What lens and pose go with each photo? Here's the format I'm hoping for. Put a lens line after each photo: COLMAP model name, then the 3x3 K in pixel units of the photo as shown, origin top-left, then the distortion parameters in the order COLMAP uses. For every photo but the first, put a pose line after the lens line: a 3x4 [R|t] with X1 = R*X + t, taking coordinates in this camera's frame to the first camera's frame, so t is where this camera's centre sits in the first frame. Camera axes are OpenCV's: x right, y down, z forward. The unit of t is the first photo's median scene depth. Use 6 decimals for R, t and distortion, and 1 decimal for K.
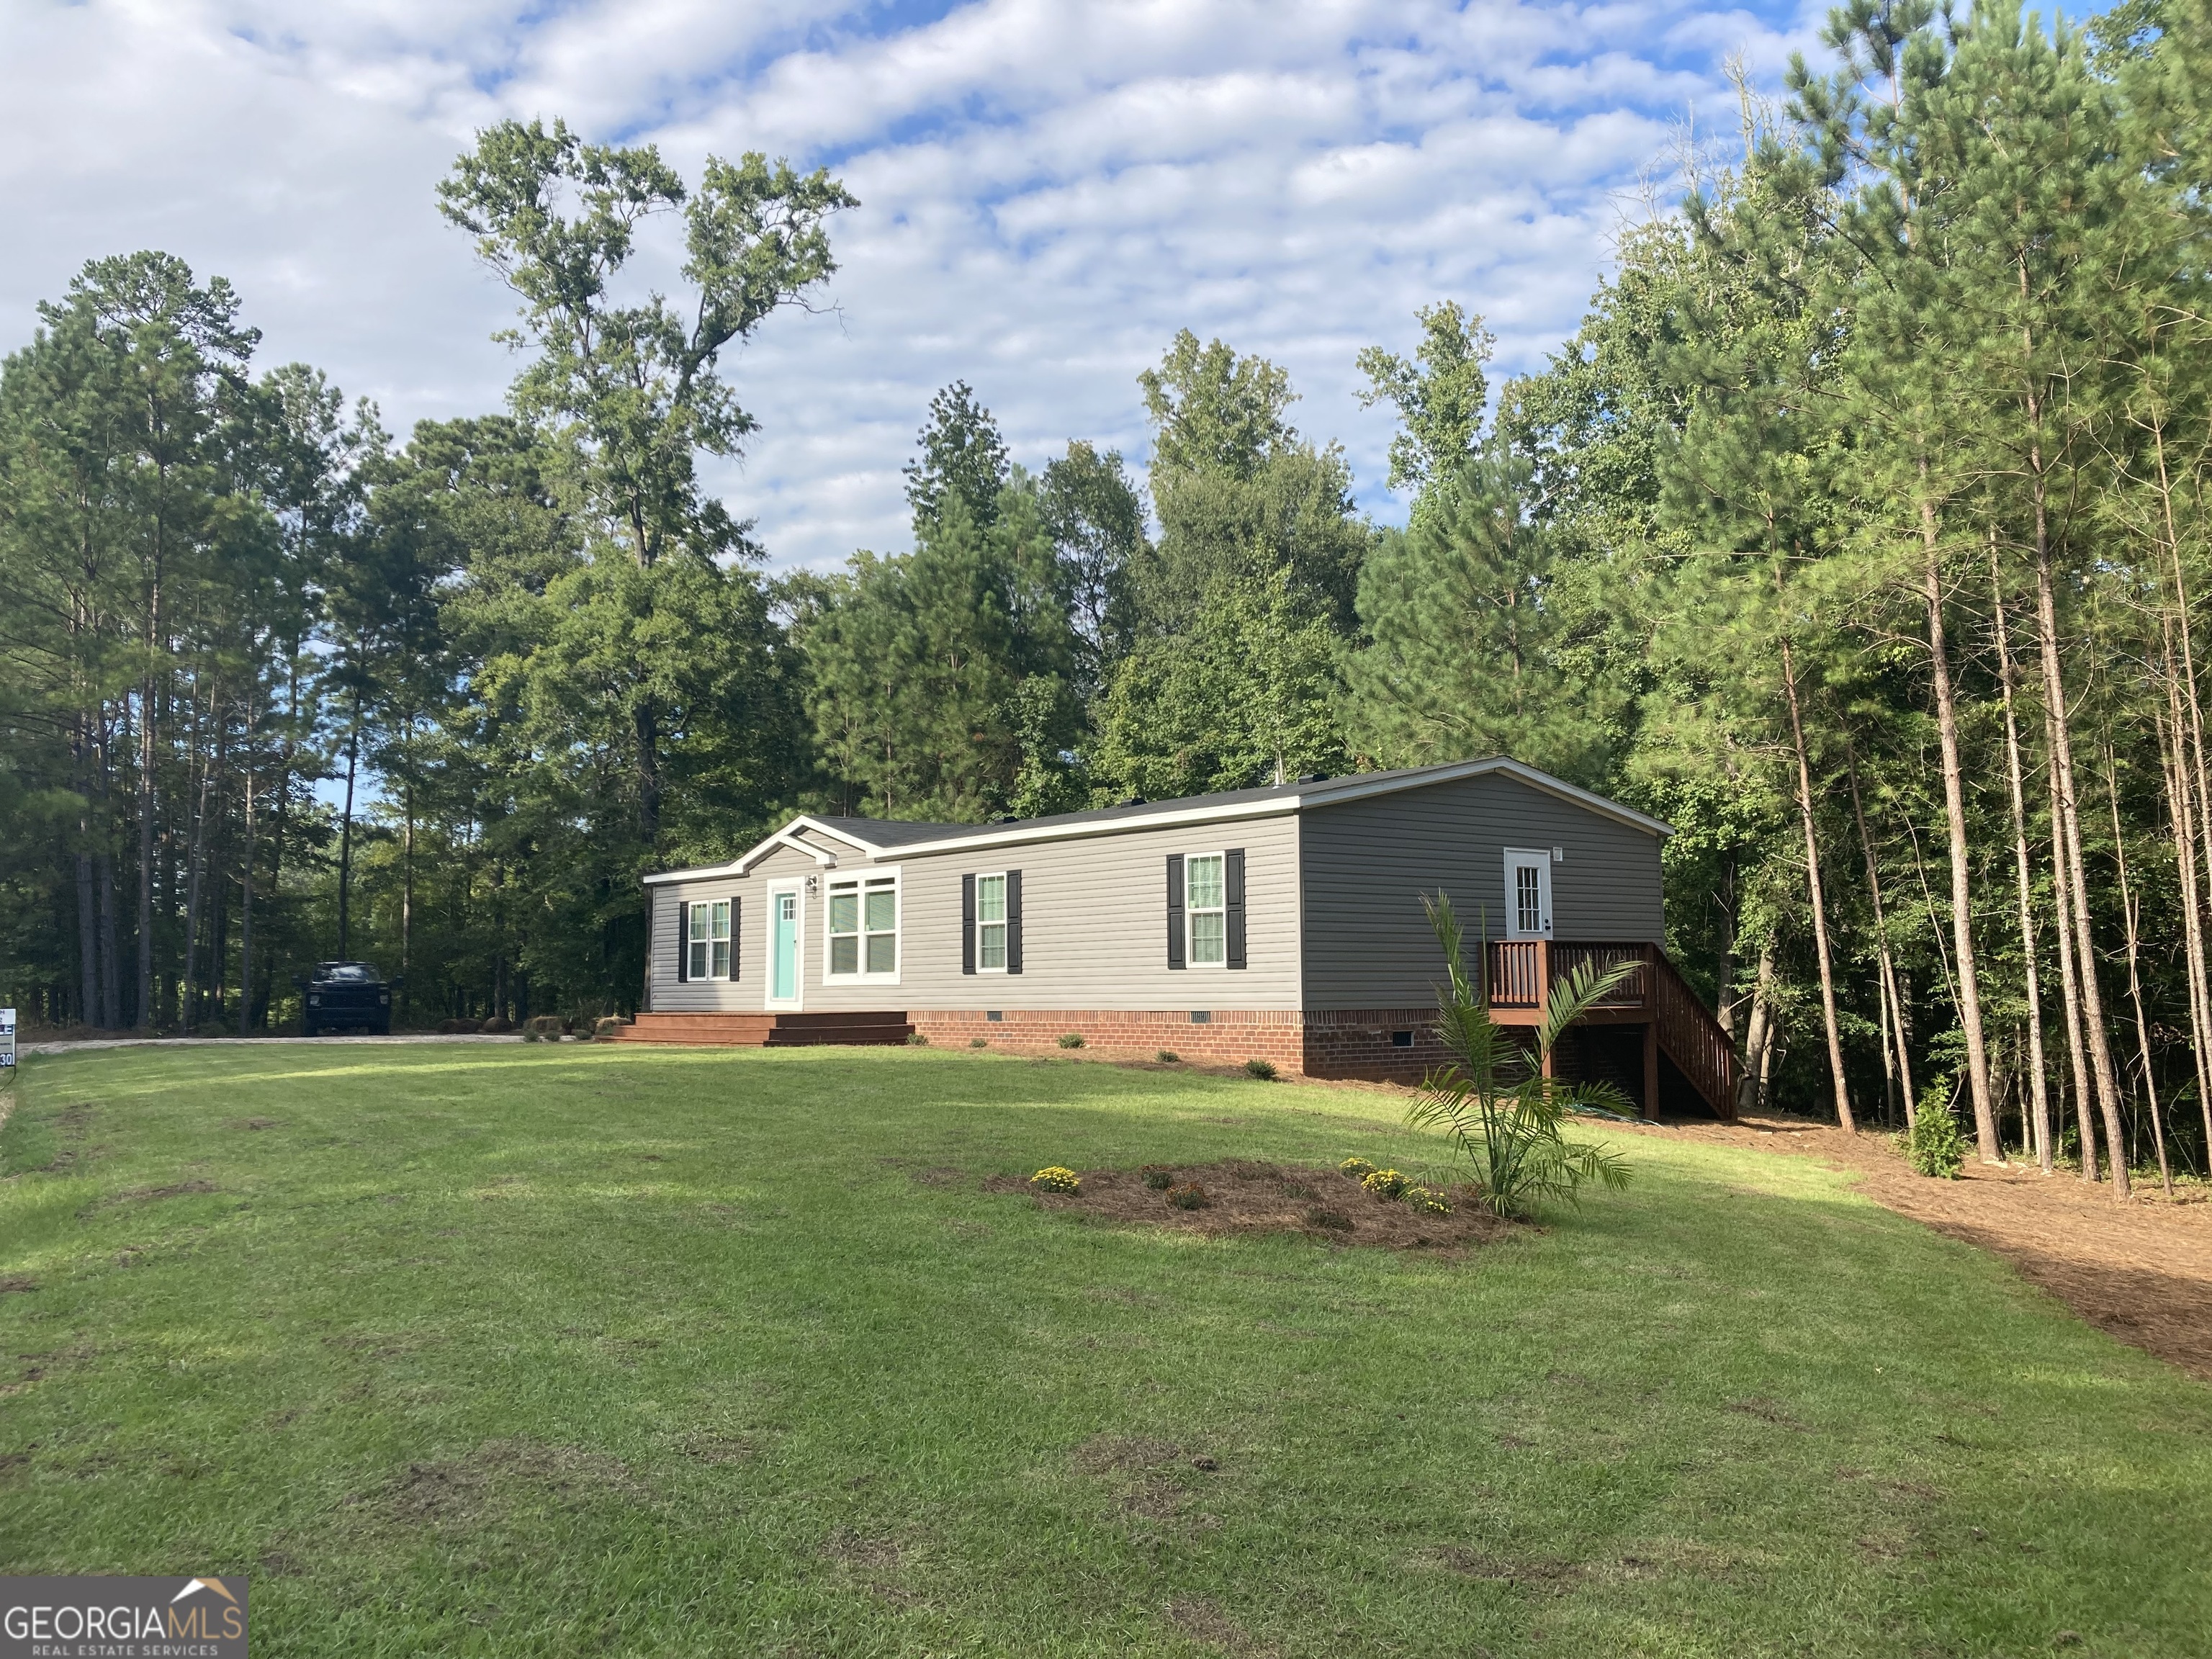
lens RADIAL K [[1733.0, 0, 1172.5], [0, 1733.0, 832.5], [0, 0, 1]] dist [0.062770, -0.122903]
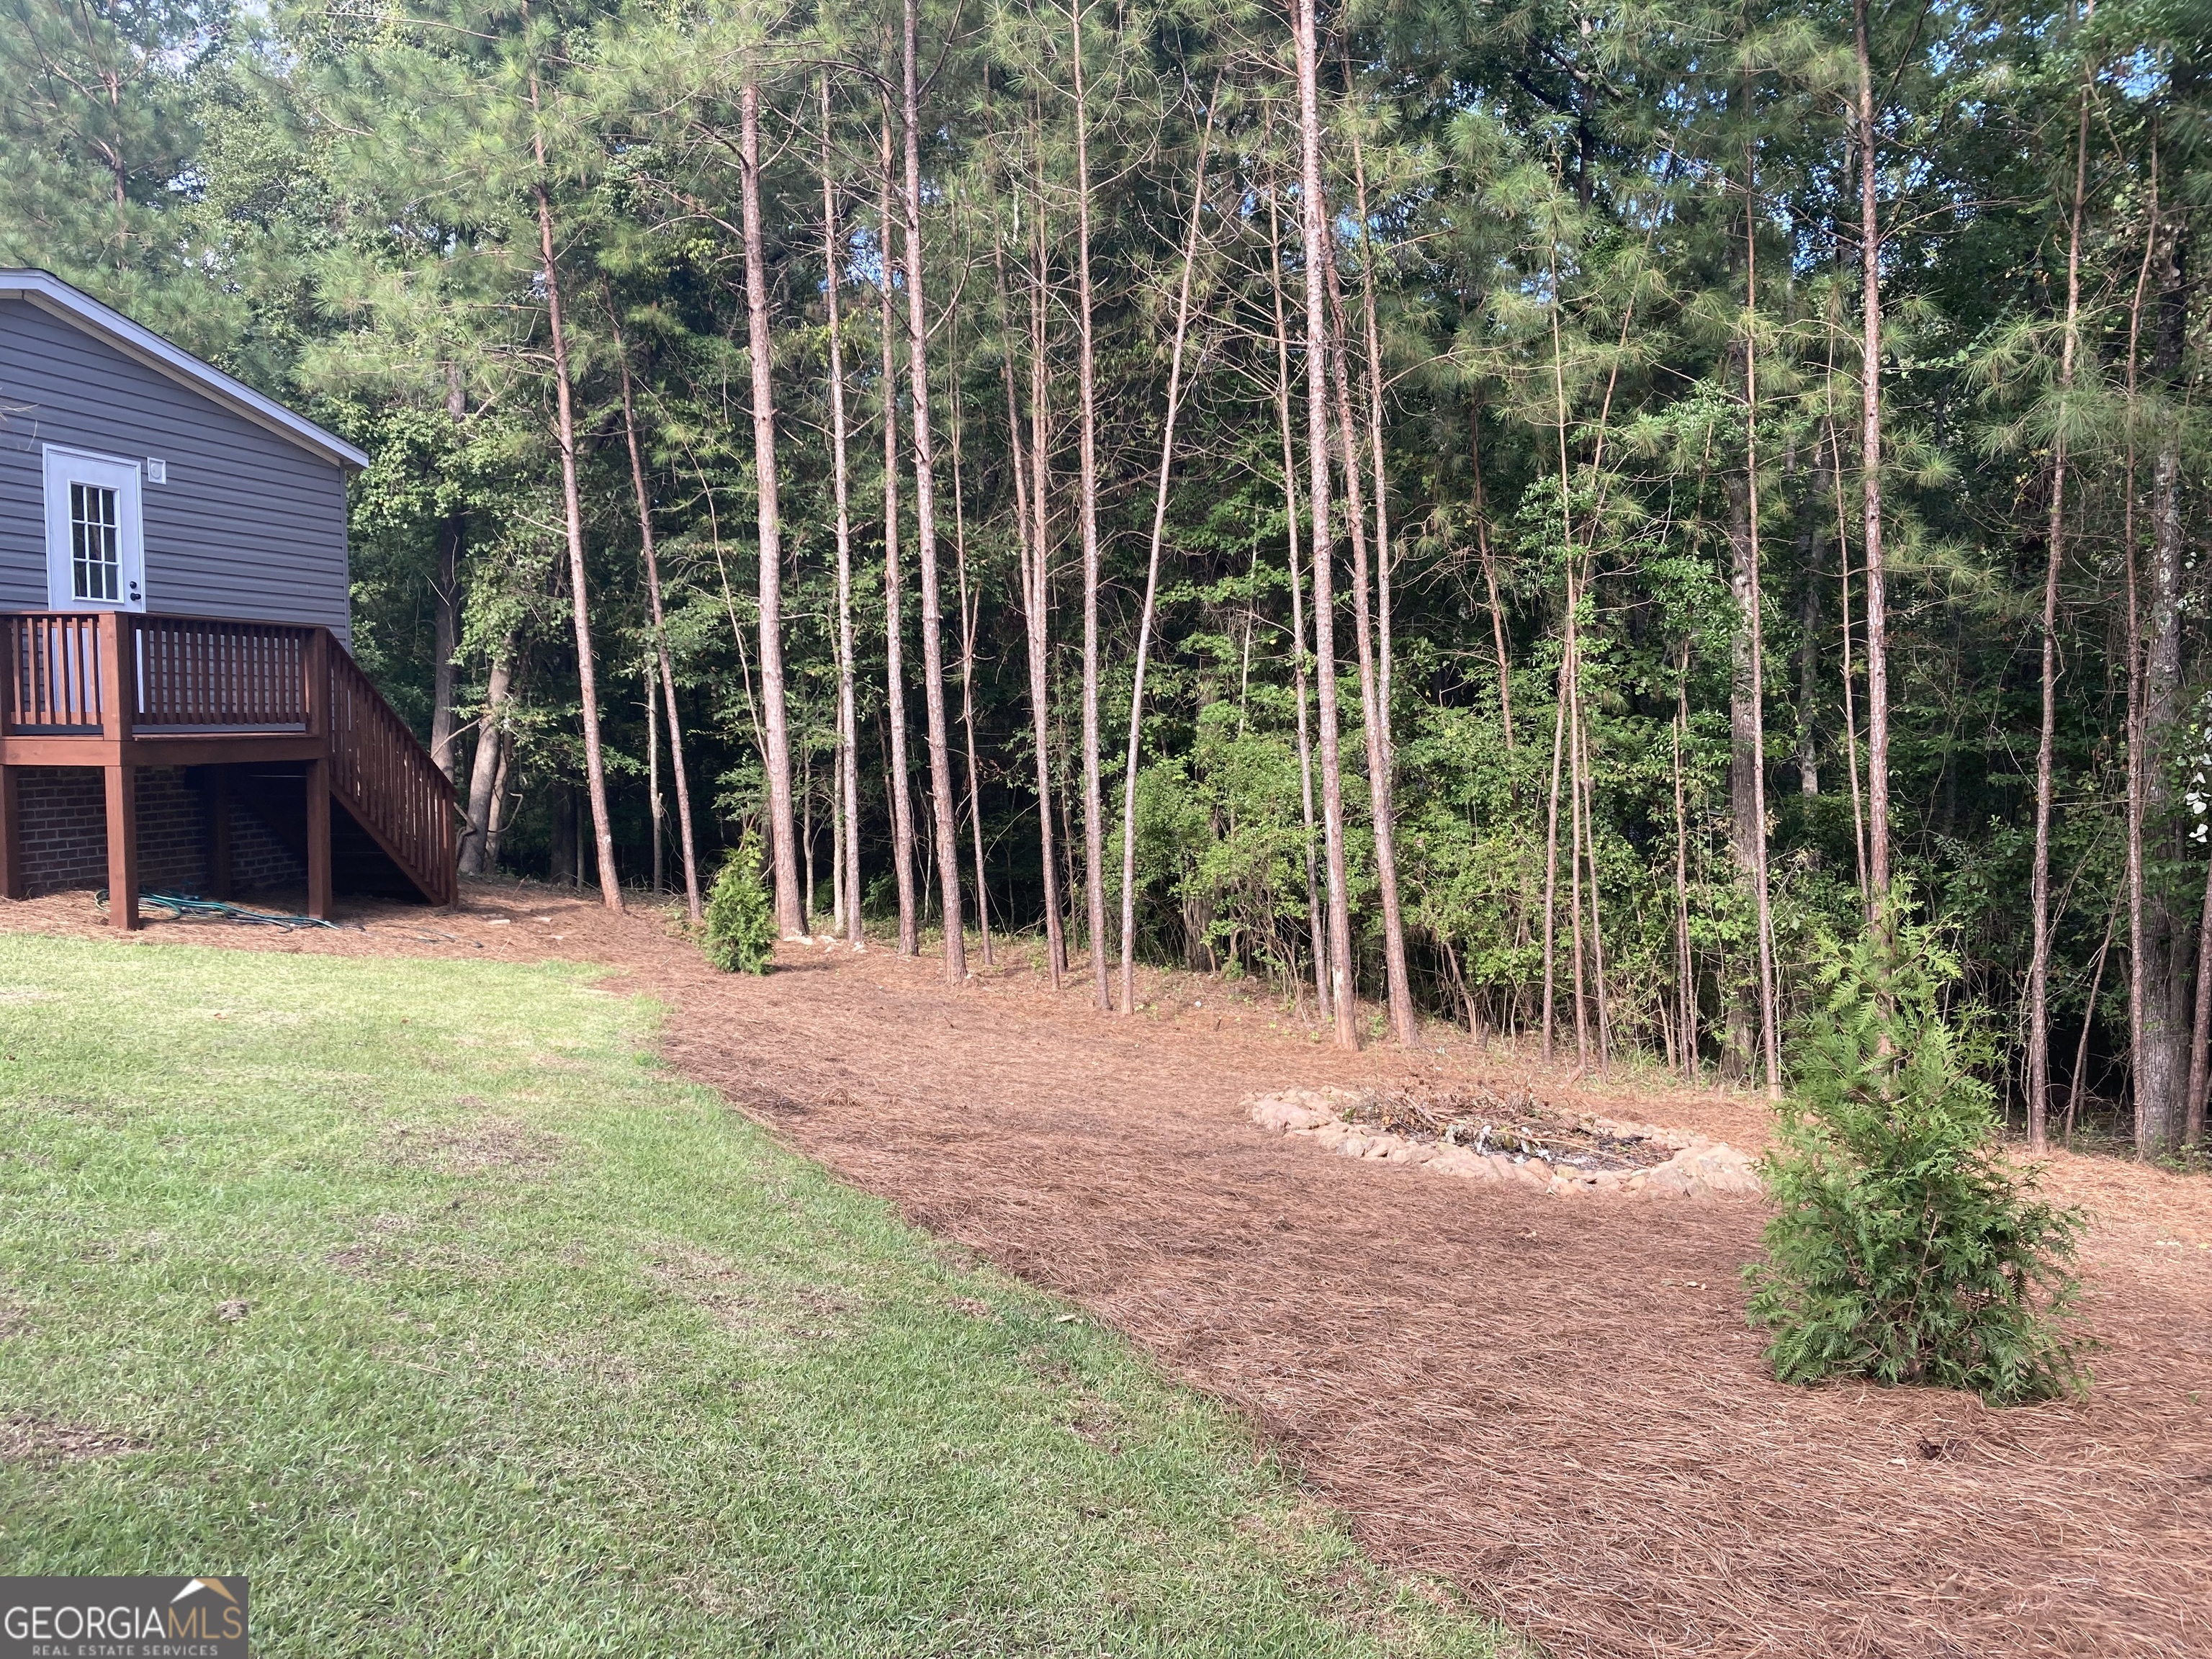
lens RADIAL K [[1825.4, 0, 1105.8], [0, 1825.4, 818.1], [0, 0, 1]] dist [0.034117, -0.008399]
pose [[0.792677, -0.023477, 0.609189, 0.083252], [-0.063013, 0.990751, 0.120174, 0.028917], [-0.606376, -0.133646, 0.783866, 0.271576]]
